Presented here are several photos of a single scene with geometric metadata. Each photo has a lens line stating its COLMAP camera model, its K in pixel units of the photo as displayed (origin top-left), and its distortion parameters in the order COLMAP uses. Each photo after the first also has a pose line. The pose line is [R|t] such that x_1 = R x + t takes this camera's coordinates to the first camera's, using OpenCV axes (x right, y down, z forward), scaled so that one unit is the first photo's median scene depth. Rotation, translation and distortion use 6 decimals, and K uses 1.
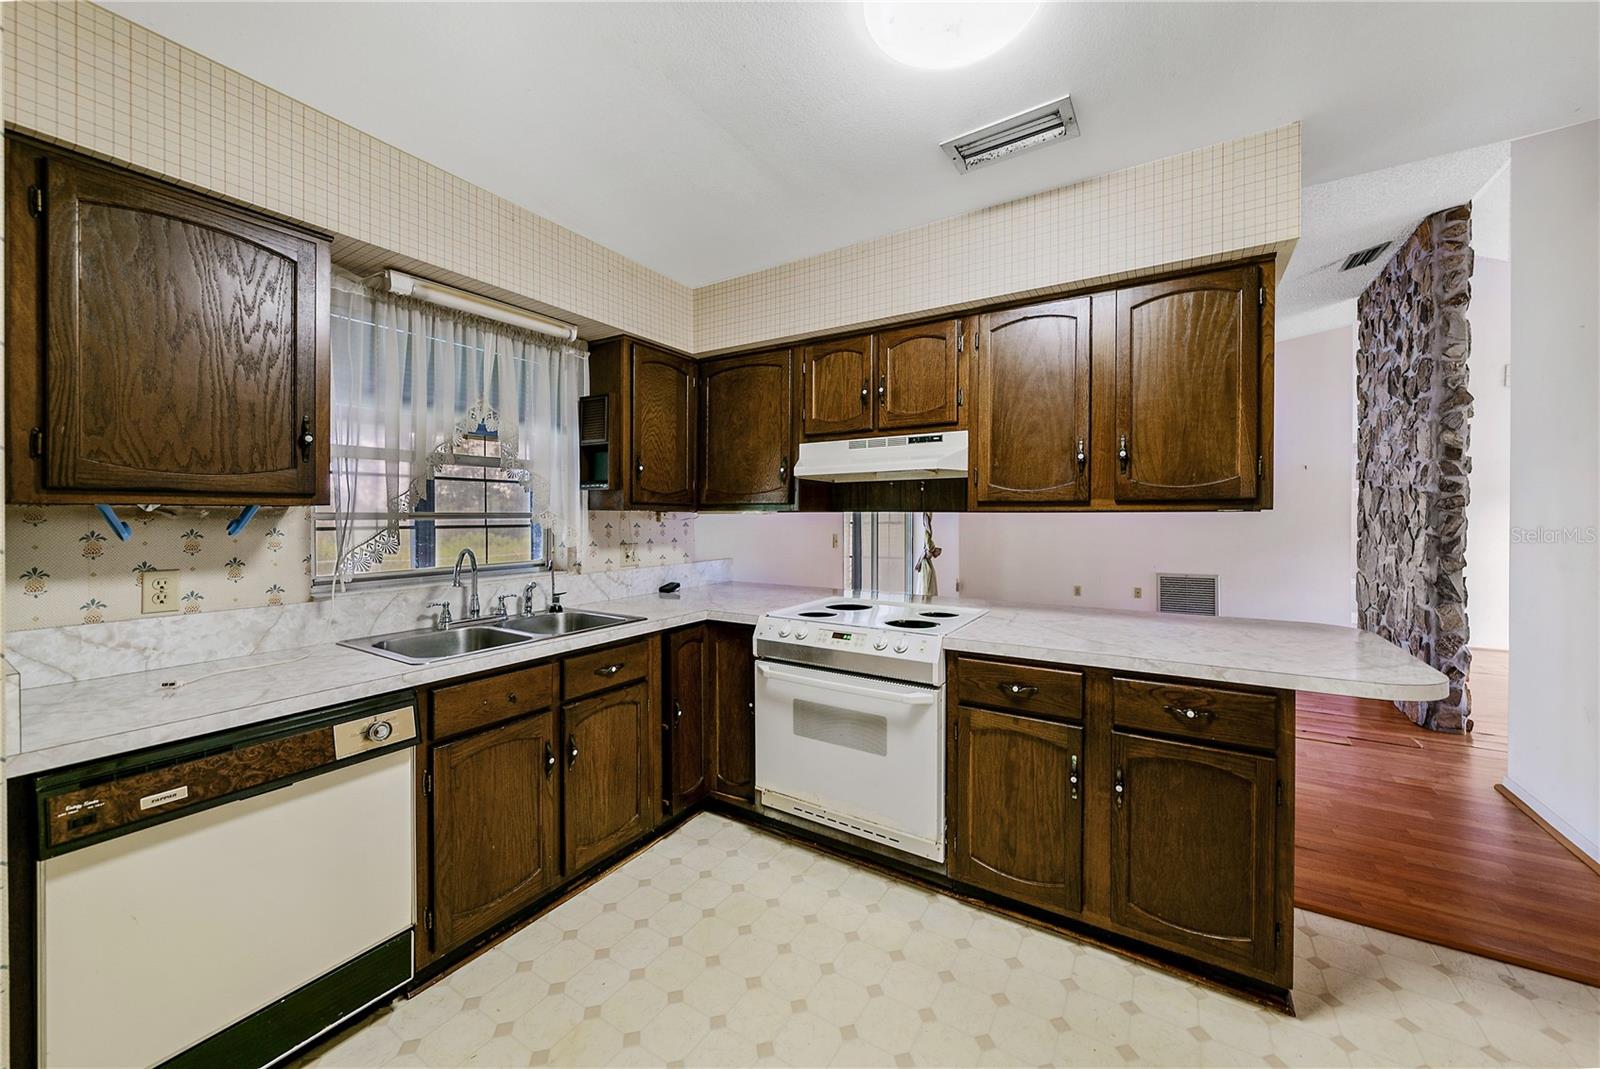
lens RADIAL K [[569.1, 0, 821.1], [0, 569.1, 524.3], [0, 0, 1]] dist [-0.007795, -0.000440]
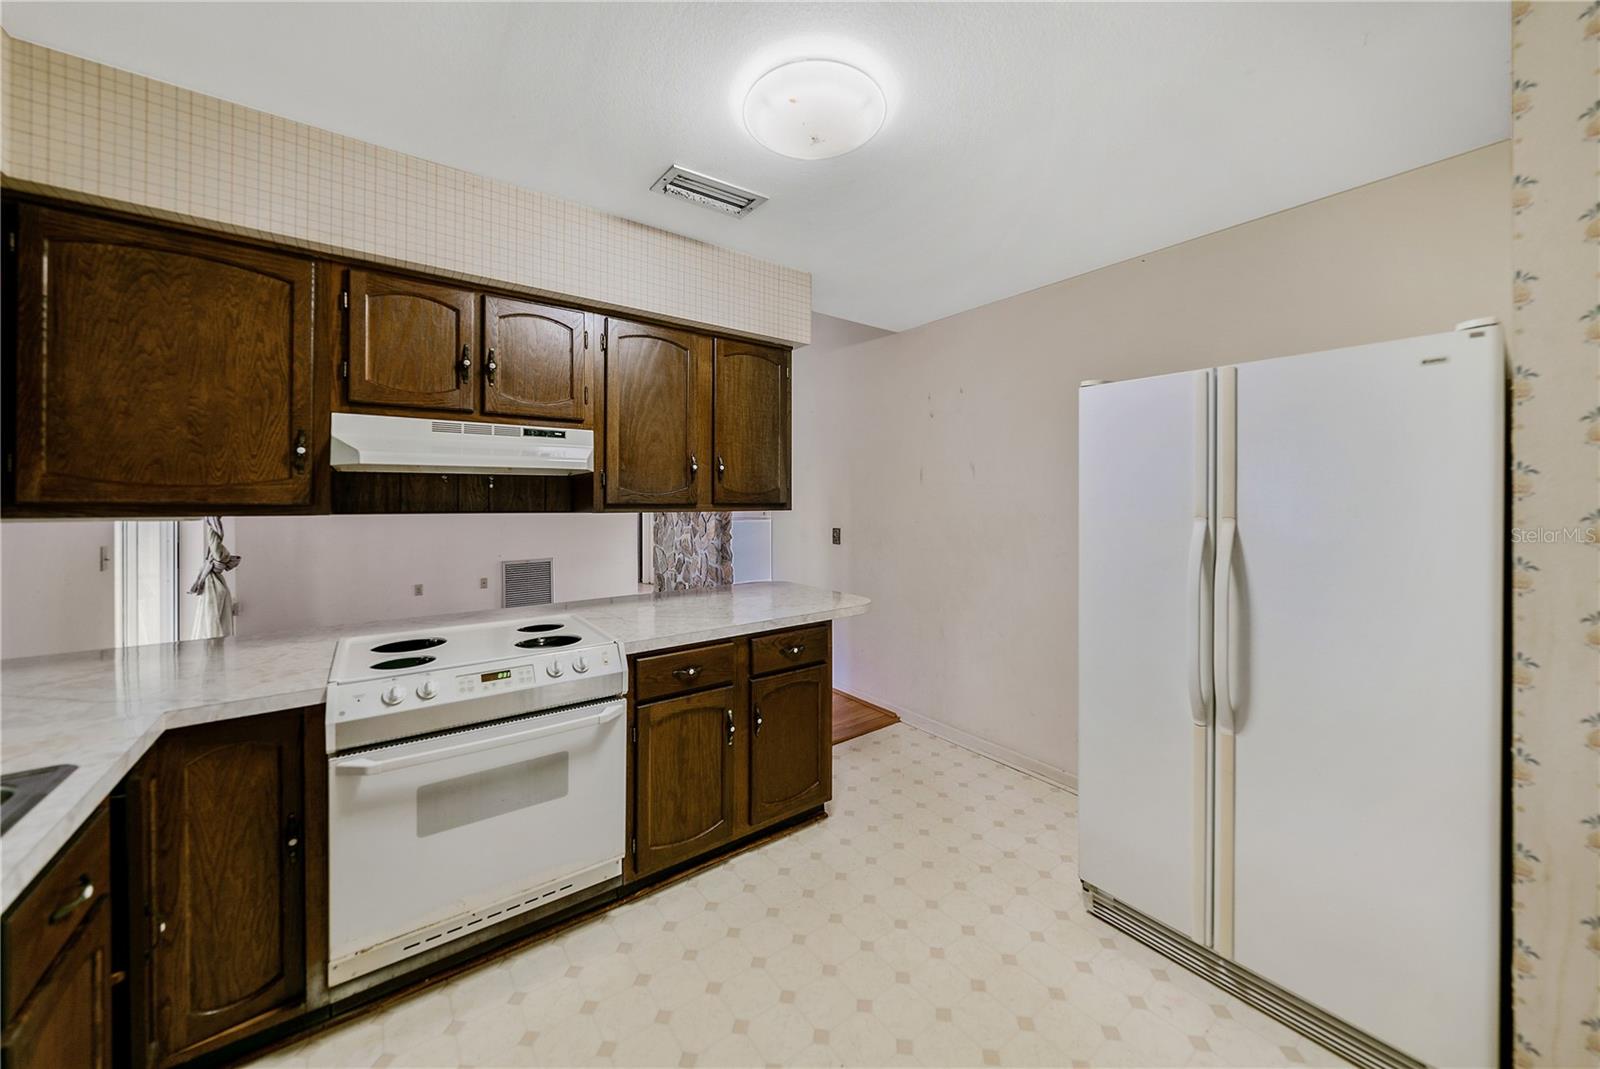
lens RADIAL K [[569.1, 0, 803.6], [0, 569.1, 508.0], [0, 0, 1]] dist [-0.007795, -0.000440]
pose [[0.373488, -0.010444, 0.927576, -0.538964], [0.013664, 0.999890, 0.005756, -0.034471], [-0.927534, 0.010524, 0.373590, 0.316736]]
